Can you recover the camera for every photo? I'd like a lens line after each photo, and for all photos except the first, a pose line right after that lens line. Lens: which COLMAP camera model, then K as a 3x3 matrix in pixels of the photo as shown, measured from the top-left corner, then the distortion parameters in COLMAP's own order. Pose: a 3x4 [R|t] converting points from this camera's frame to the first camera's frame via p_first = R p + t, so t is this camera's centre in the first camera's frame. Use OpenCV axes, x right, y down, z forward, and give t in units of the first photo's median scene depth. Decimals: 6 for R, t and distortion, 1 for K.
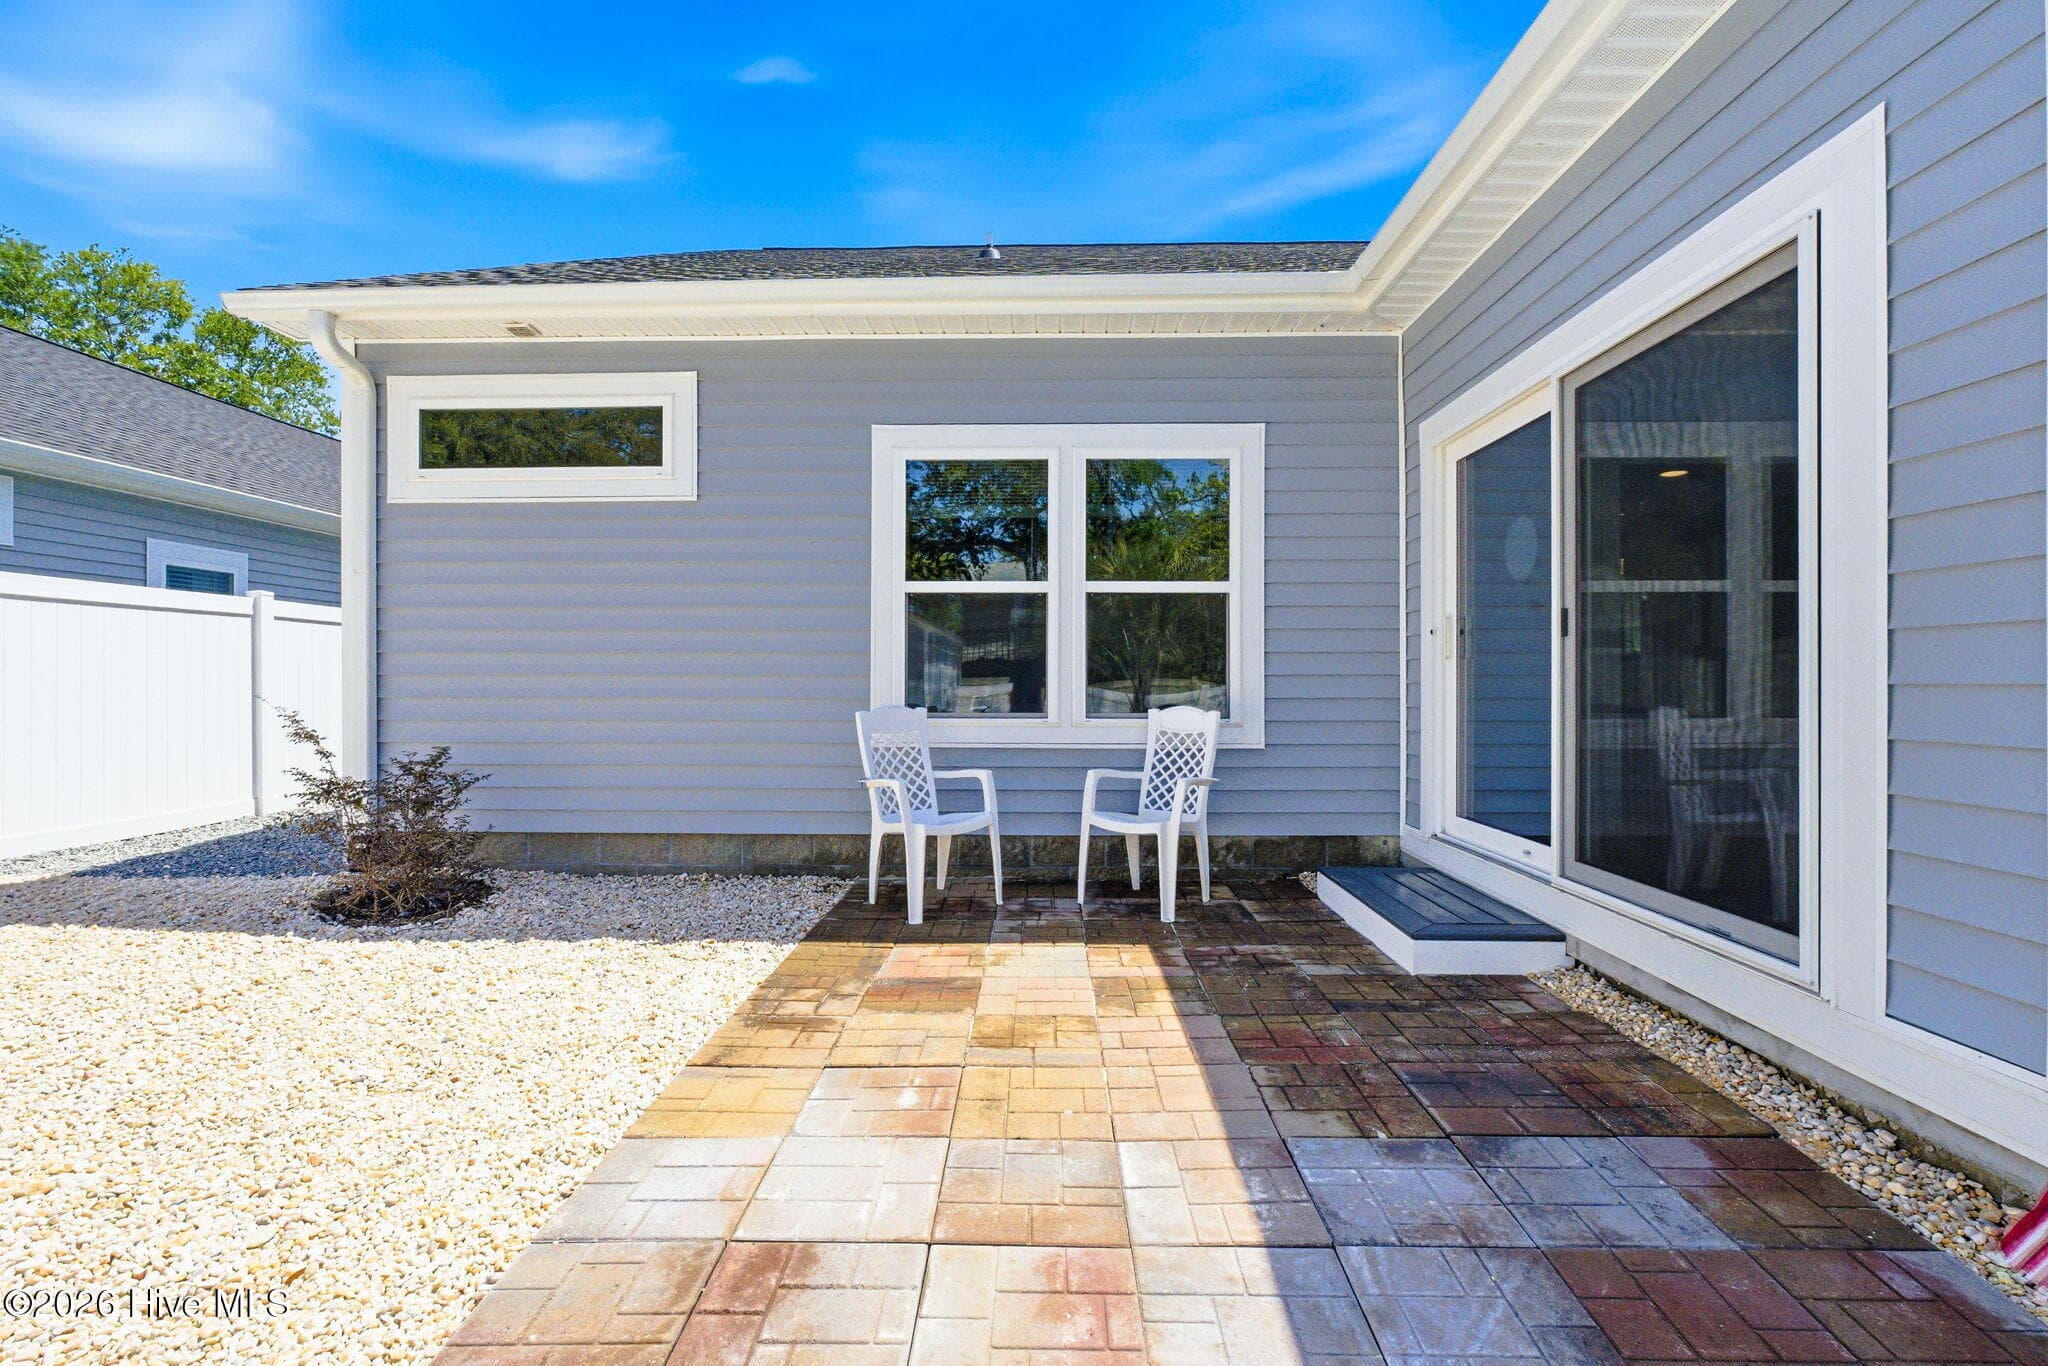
lens RADIAL K [[907.0, 0, 1031.3], [0, 907.0, 685.9], [0, 0, 1]] dist [-0.013888, 0.001434]
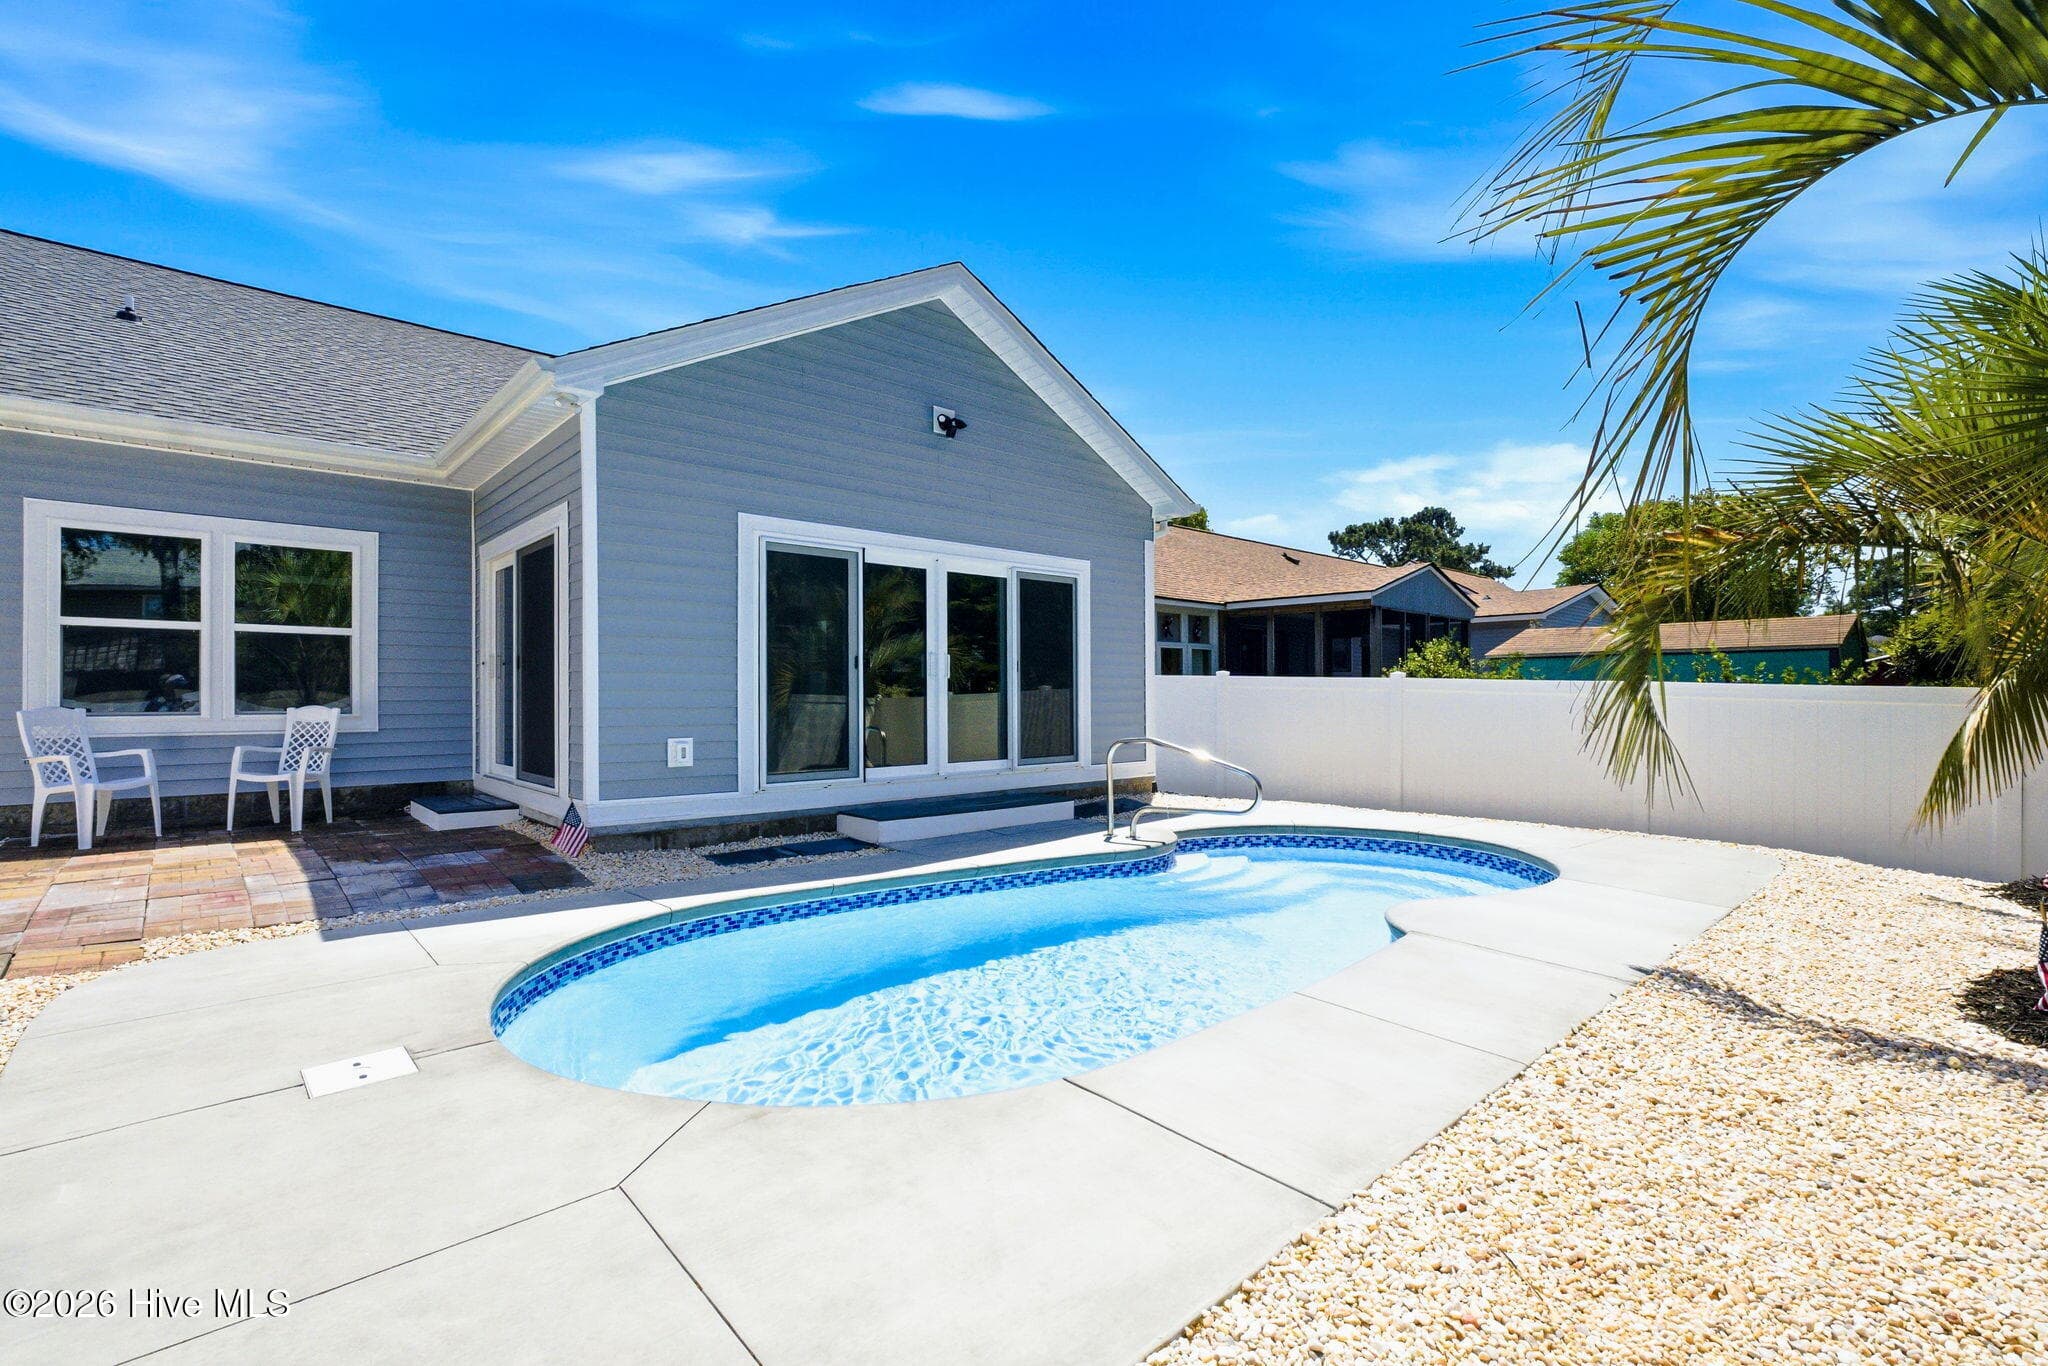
lens RADIAL K [[907.0, 0, 1031.3], [0, 907.0, 694.2], [0, 0, 1]] dist [-0.013888, 0.001434]
pose [[0.715560, -0.000366, 0.698551, -0.035632], [0.005410, 0.999973, -0.005017, 0.016970], [-0.698530, 0.007369, 0.715543, -1.027005]]
